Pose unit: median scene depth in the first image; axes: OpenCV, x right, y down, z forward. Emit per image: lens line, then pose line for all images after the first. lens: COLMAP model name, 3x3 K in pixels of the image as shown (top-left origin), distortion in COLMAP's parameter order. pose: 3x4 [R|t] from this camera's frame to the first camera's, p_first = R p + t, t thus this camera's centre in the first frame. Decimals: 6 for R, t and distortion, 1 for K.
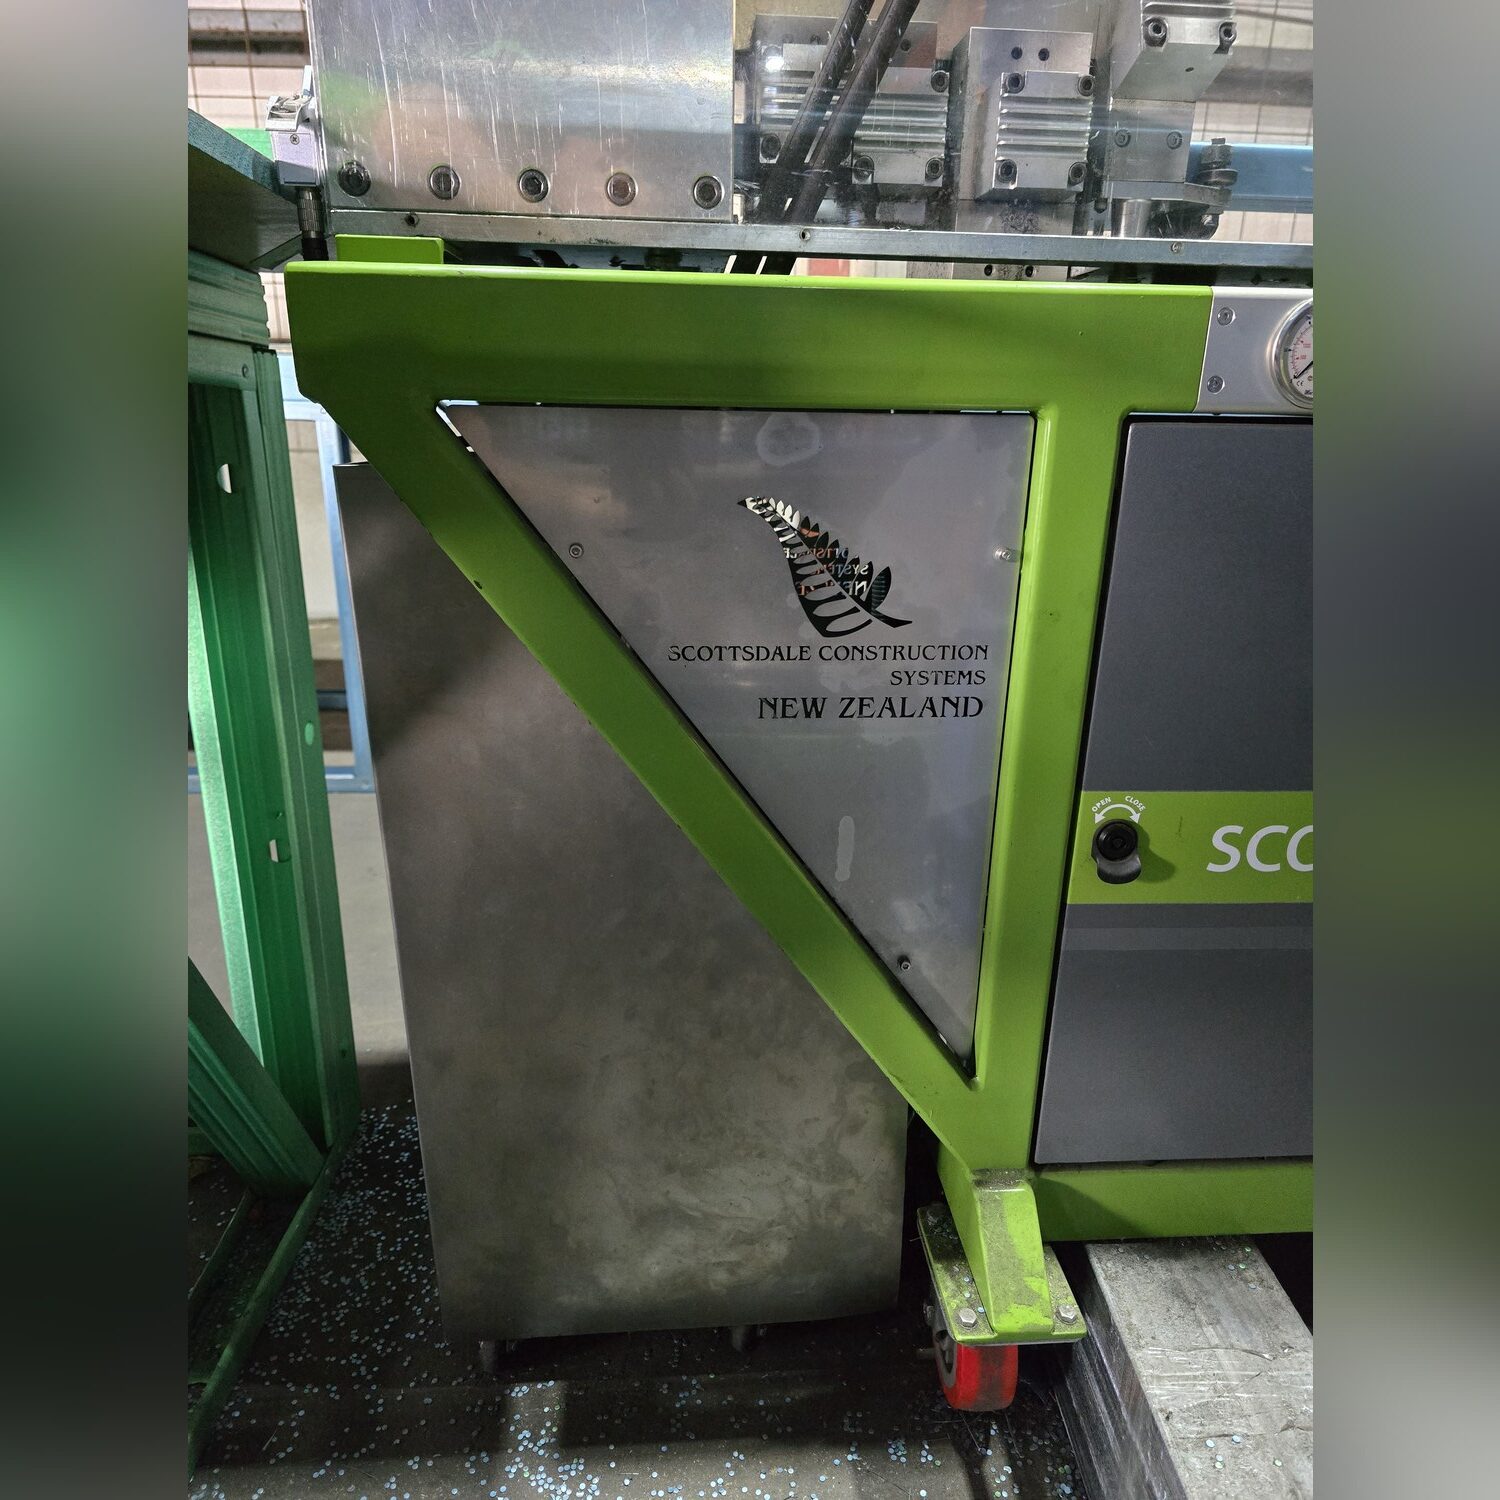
lens RADIAL K [[1007.8, 0, 745.0], [0, 1007.8, 723.8], [0, 0, 1]] dist [0.086714, -0.090185]
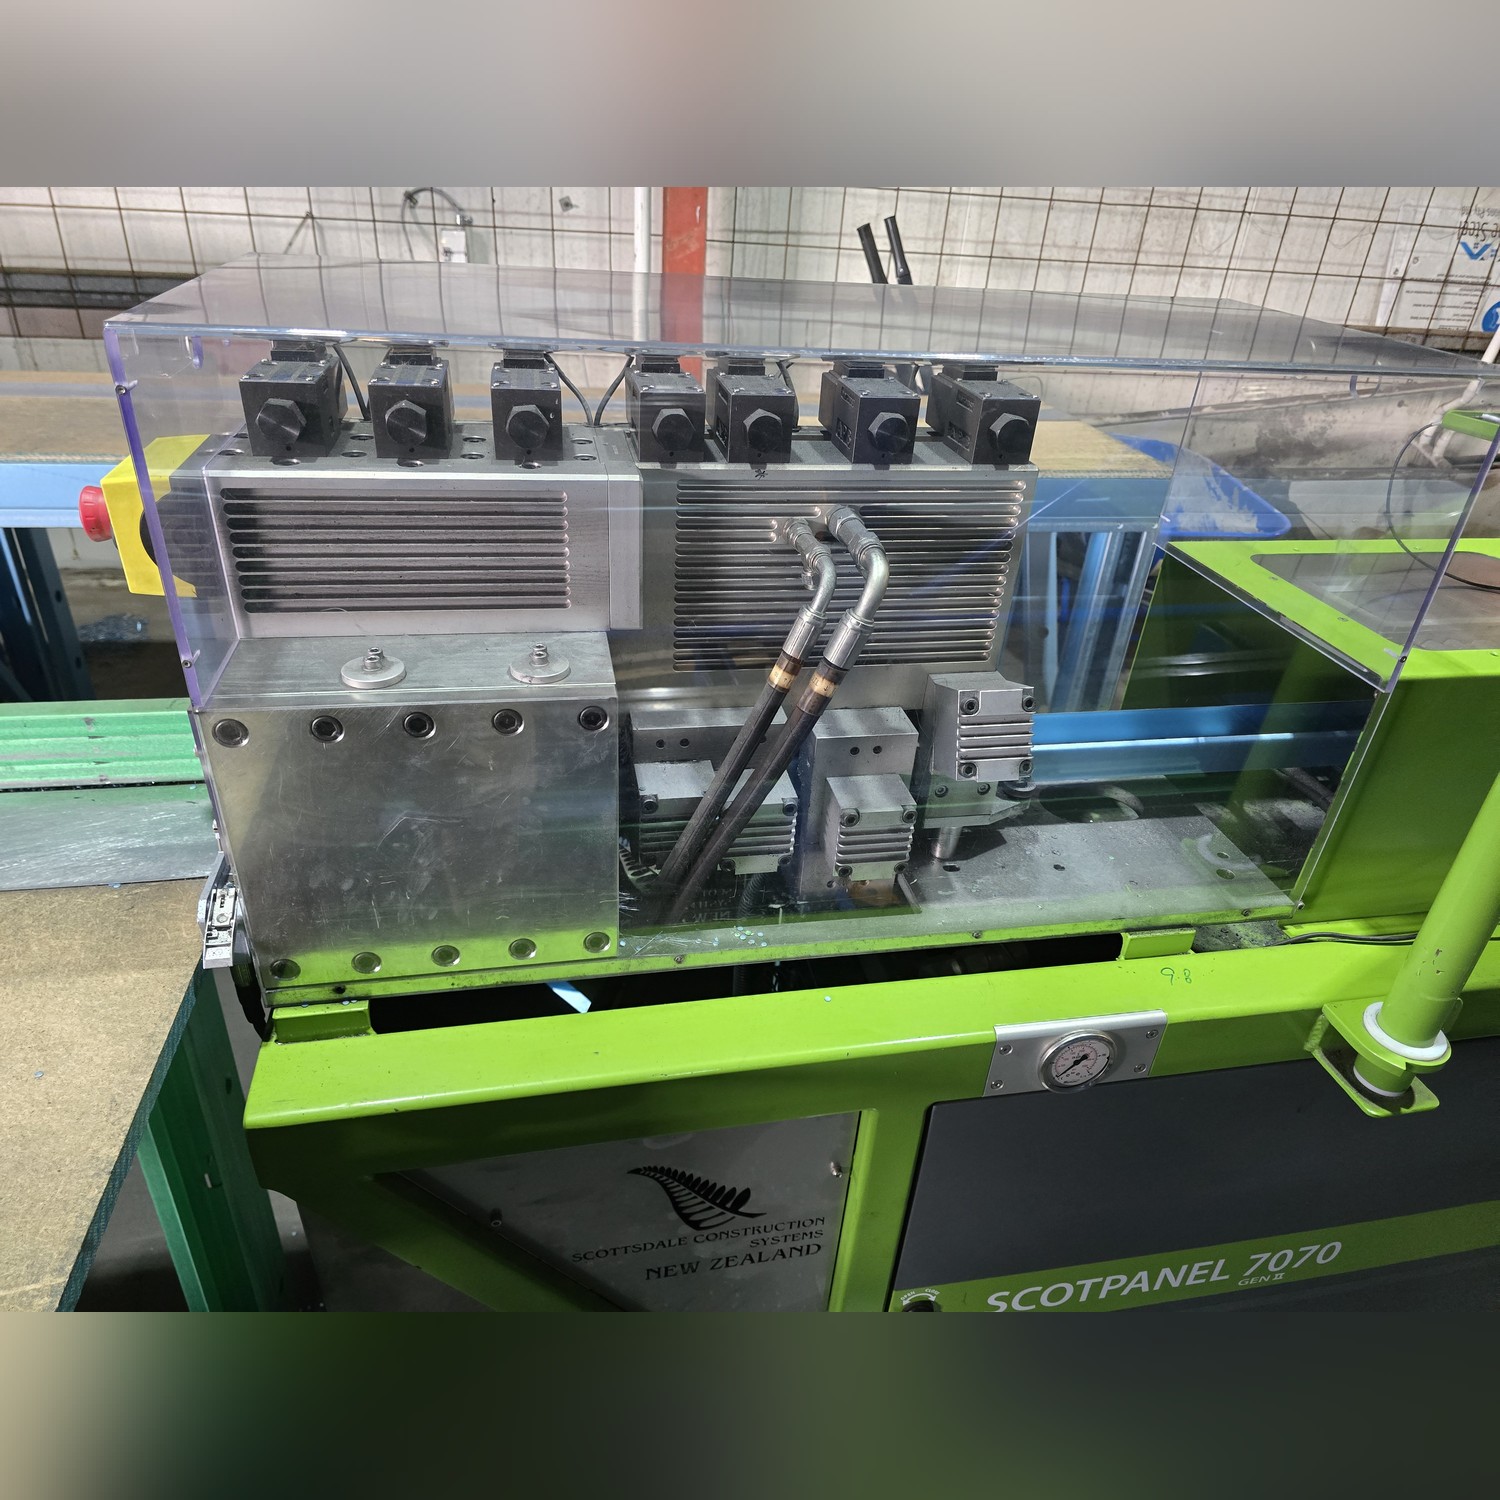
lens RADIAL K [[1007.8, 0, 745.0], [0, 1007.8, 723.8], [0, 0, 1]] dist [0.086714, -0.090185]
pose [[0.991786, -0.022070, 0.125991, -0.009868], [-0.003123, 0.980531, 0.196339, -0.936512], [-0.127871, -0.195120, 0.972408, -0.123159]]
